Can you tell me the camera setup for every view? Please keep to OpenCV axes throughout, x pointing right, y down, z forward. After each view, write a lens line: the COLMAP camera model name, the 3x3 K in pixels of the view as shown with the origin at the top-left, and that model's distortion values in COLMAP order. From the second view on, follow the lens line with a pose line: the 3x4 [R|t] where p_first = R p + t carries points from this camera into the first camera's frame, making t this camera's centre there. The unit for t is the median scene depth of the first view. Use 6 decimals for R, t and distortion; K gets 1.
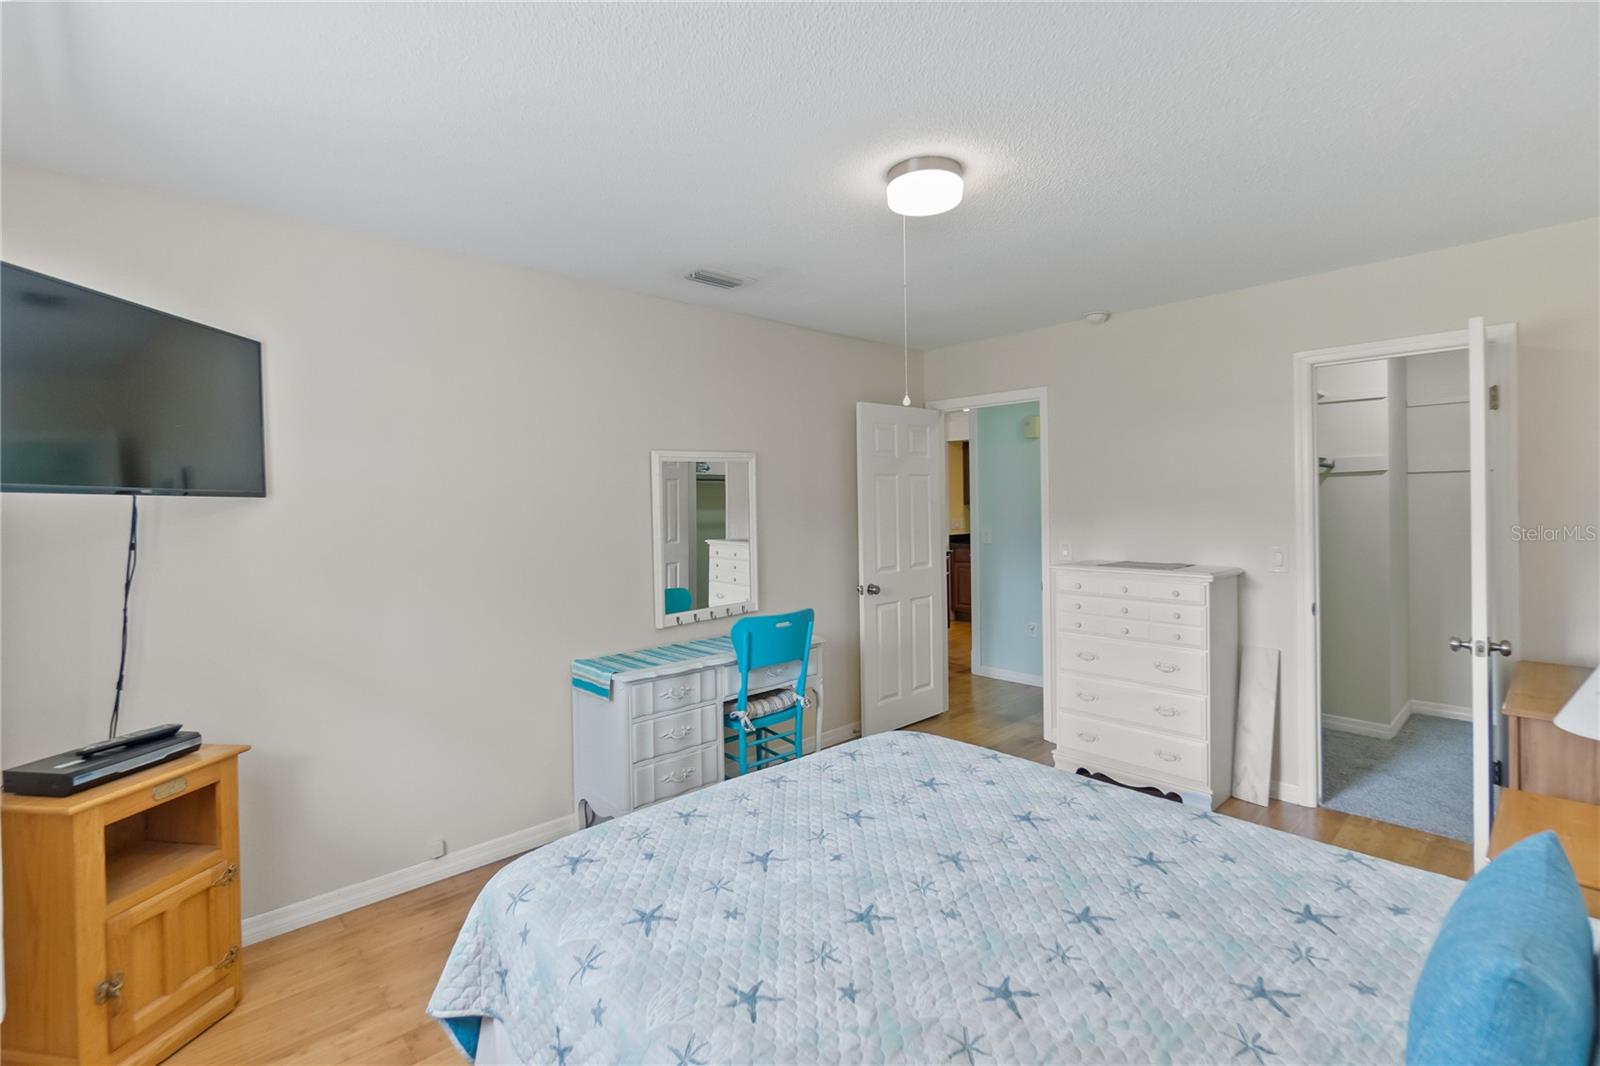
lens RADIAL K [[720.7, 0, 795.7], [0, 720.7, 498.4], [0, 0, 1]] dist [-0.003839, -0.000590]
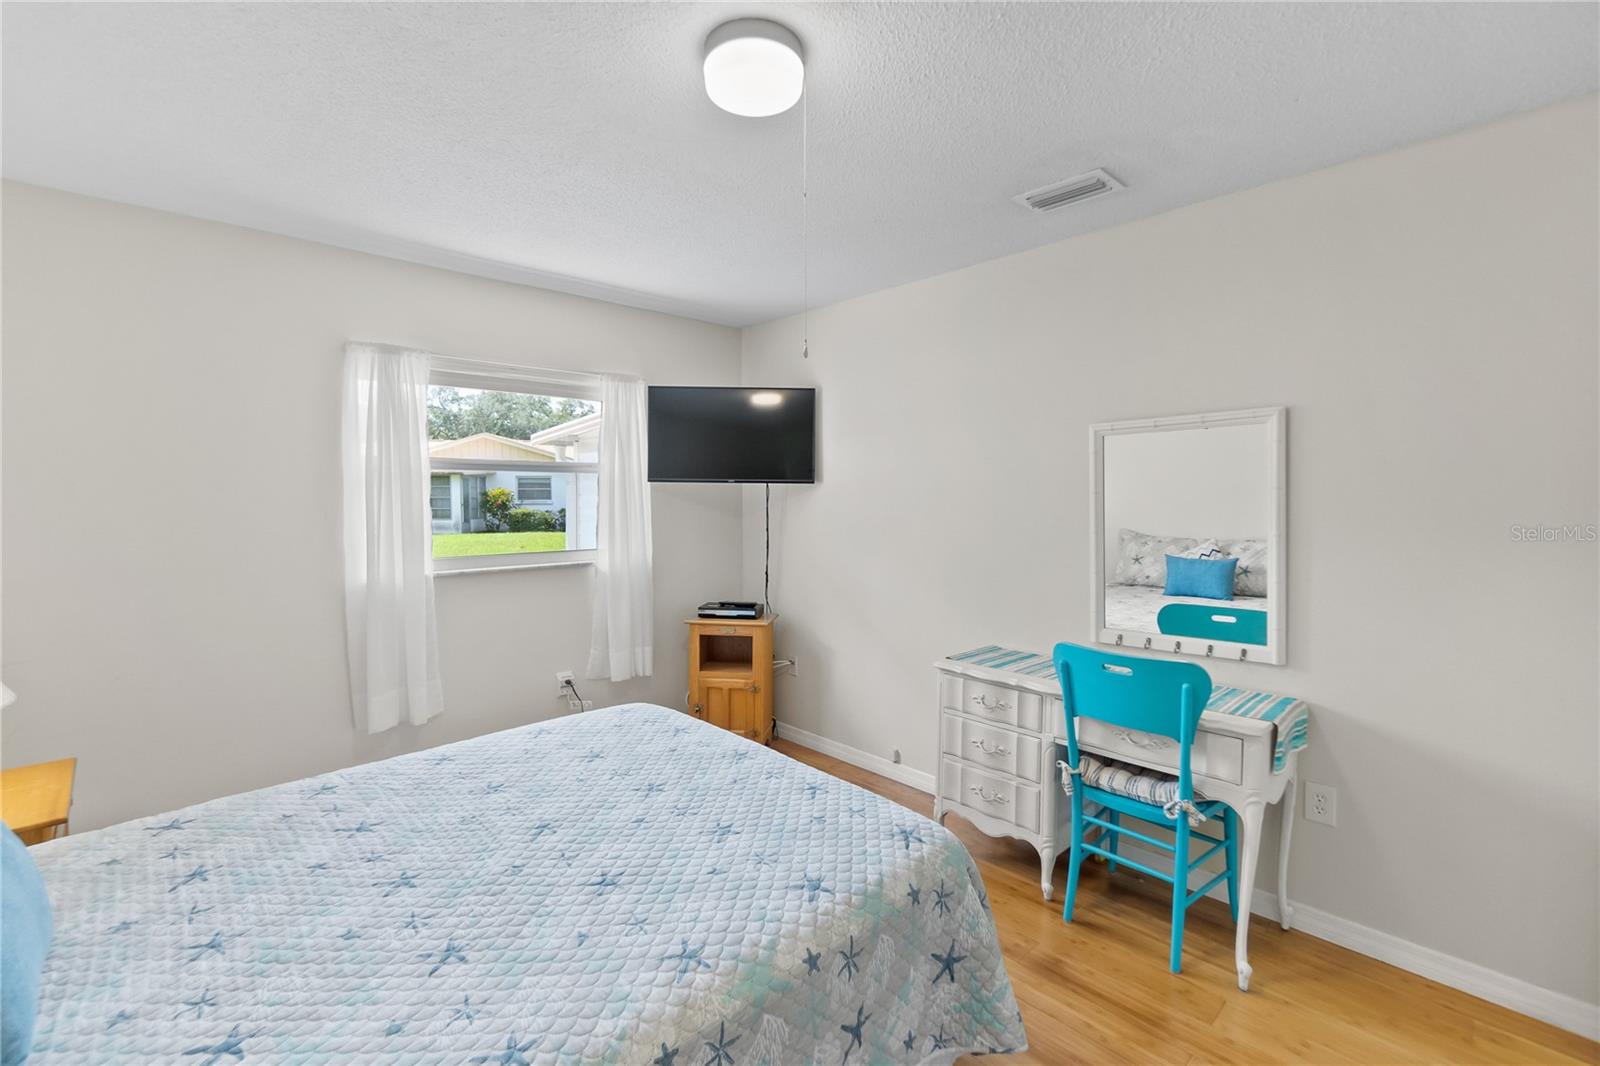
lens RADIAL K [[691.6, 0, 795.7], [0, 691.6, 525.9], [0, 0, 1]] dist [-0.006025, -0.000070]
pose [[0.013316, 0.057784, -0.998240, 0.999637], [0.004980, 0.998313, 0.057855, 0.005309], [0.999899, -0.005742, 0.013006, 1.129745]]
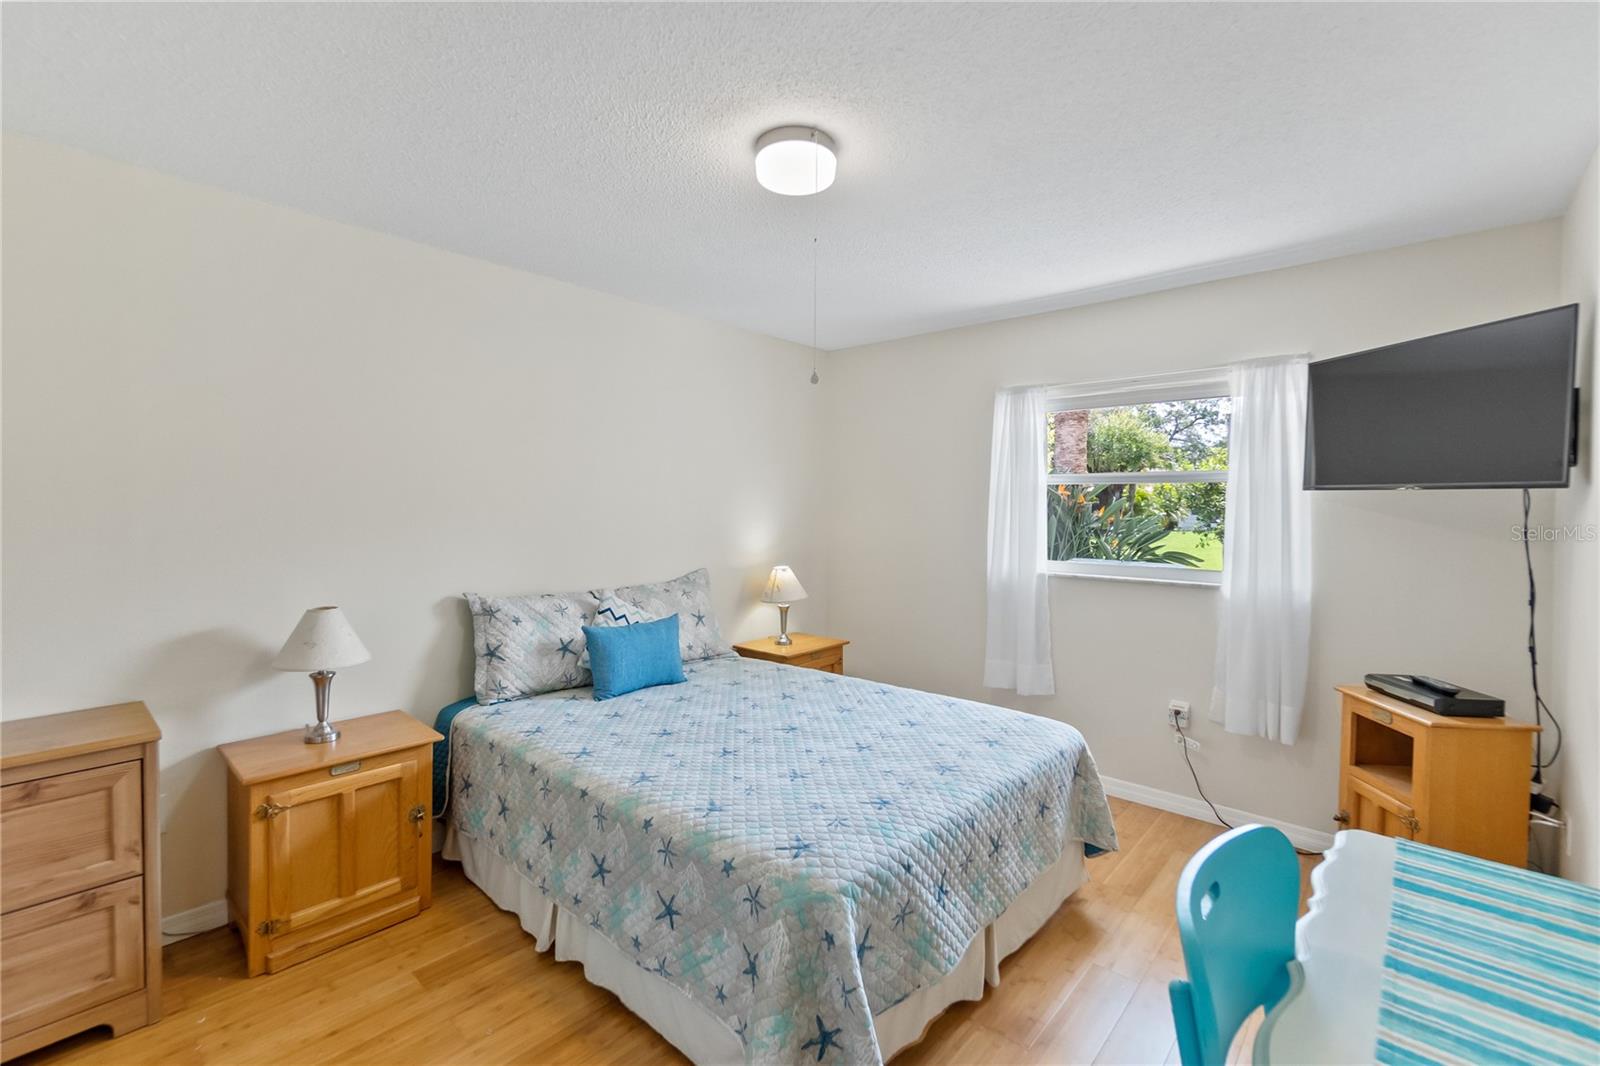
lens RADIAL K [[691.6, 0, 795.7], [0, 691.6, 525.9], [0, 0, 1]] dist [-0.006025, -0.000070]
pose [[-0.995117, 0.010649, -0.098121, 0.293321], [0.007844, 0.999551, 0.028930, 0.015846], [0.098385, 0.028019, -0.994754, 2.061396]]
